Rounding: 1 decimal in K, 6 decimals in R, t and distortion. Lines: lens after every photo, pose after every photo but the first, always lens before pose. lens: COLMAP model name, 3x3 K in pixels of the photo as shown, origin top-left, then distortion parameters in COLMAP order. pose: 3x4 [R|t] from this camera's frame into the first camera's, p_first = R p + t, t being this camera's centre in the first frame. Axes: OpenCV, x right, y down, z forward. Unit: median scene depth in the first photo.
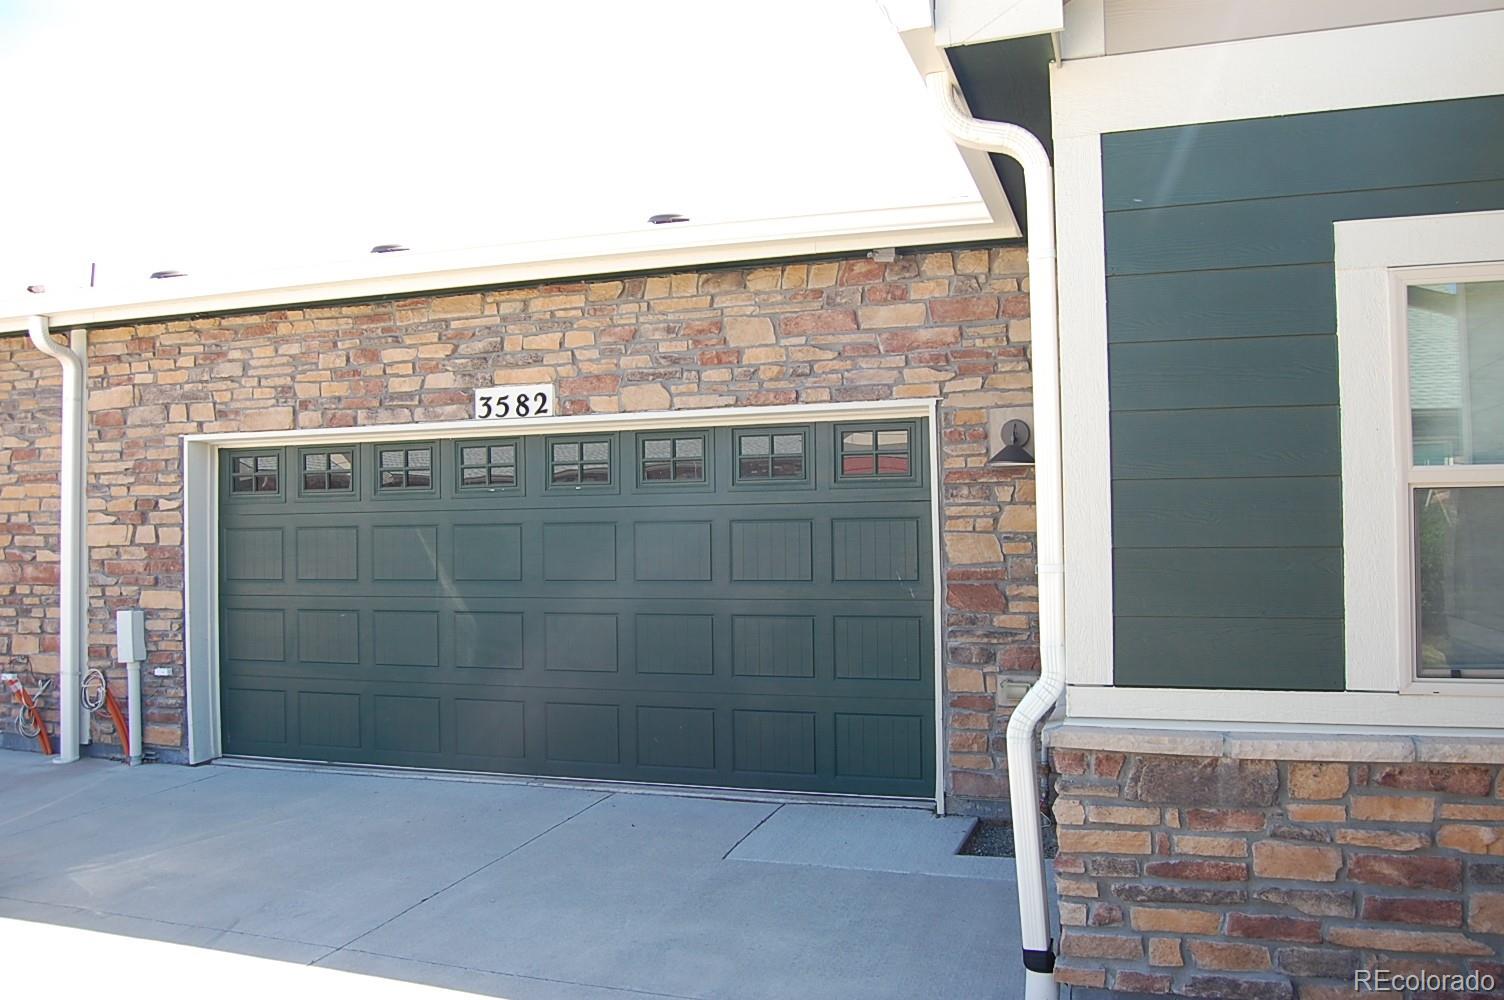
lens RADIAL K [[1174.9, 0, 751.7], [0, 1174.9, 497.6], [0, 0, 1]] dist [-0.100444, 0.040623]
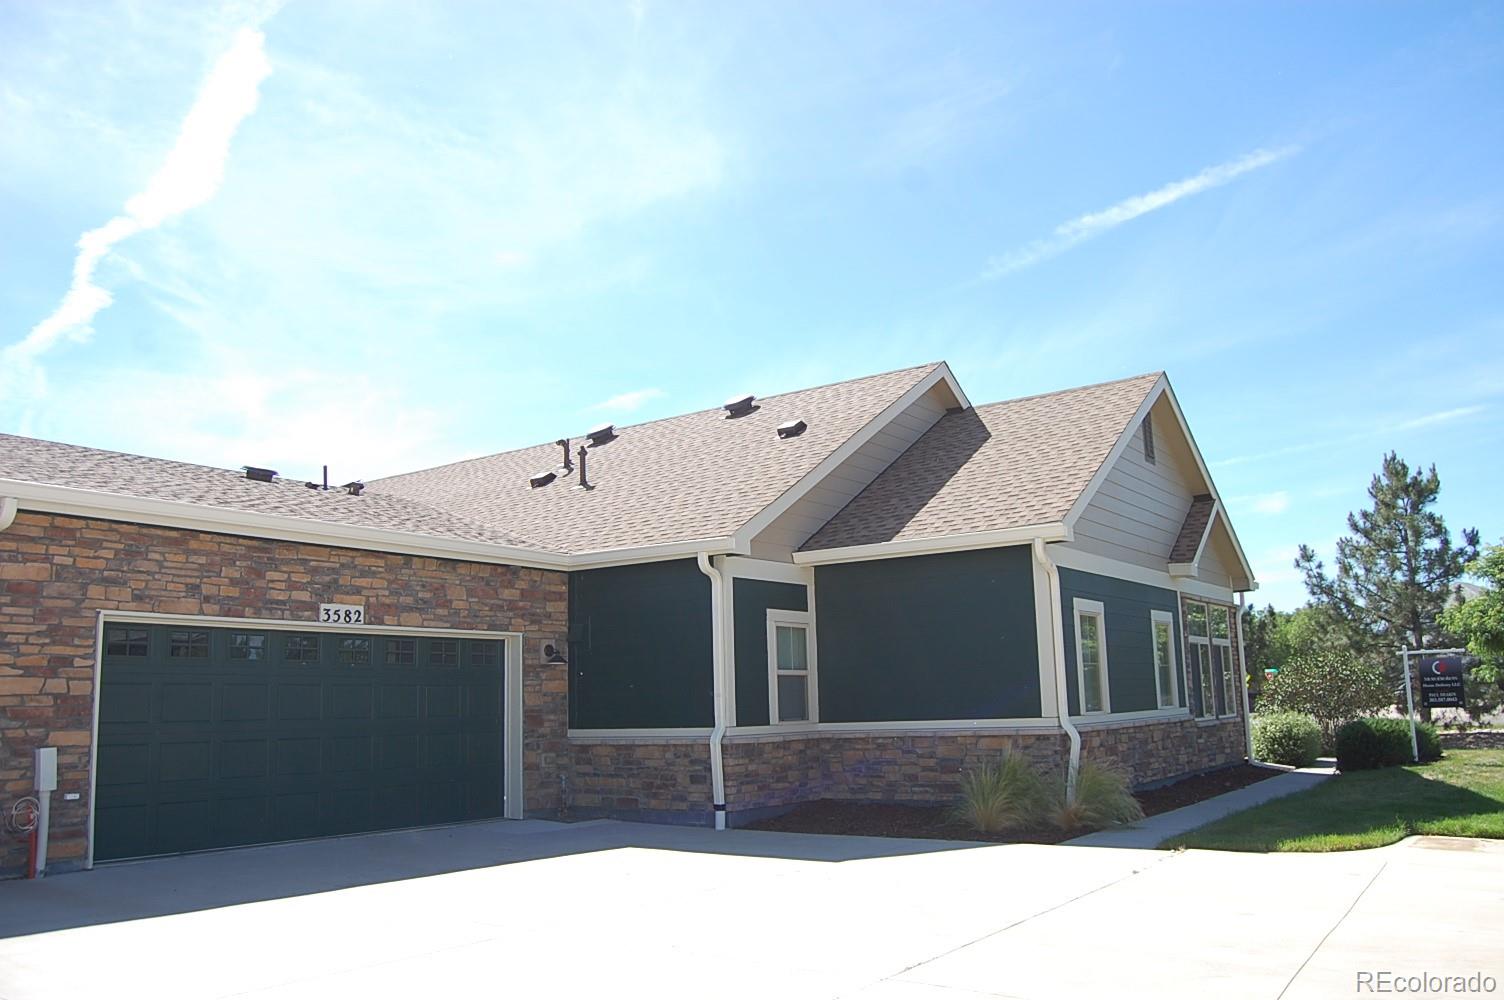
lens RADIAL K [[1174.9, 0, 758.5], [0, 1174.9, 503.4], [0, 0, 1]] dist [-0.100444, 0.040623]
pose [[0.303940, 0.168110, 0.937742, -1.627916], [-0.001013, 0.984365, -0.176140, 0.058641], [-0.952691, 0.052586, 0.299358, -0.111921]]
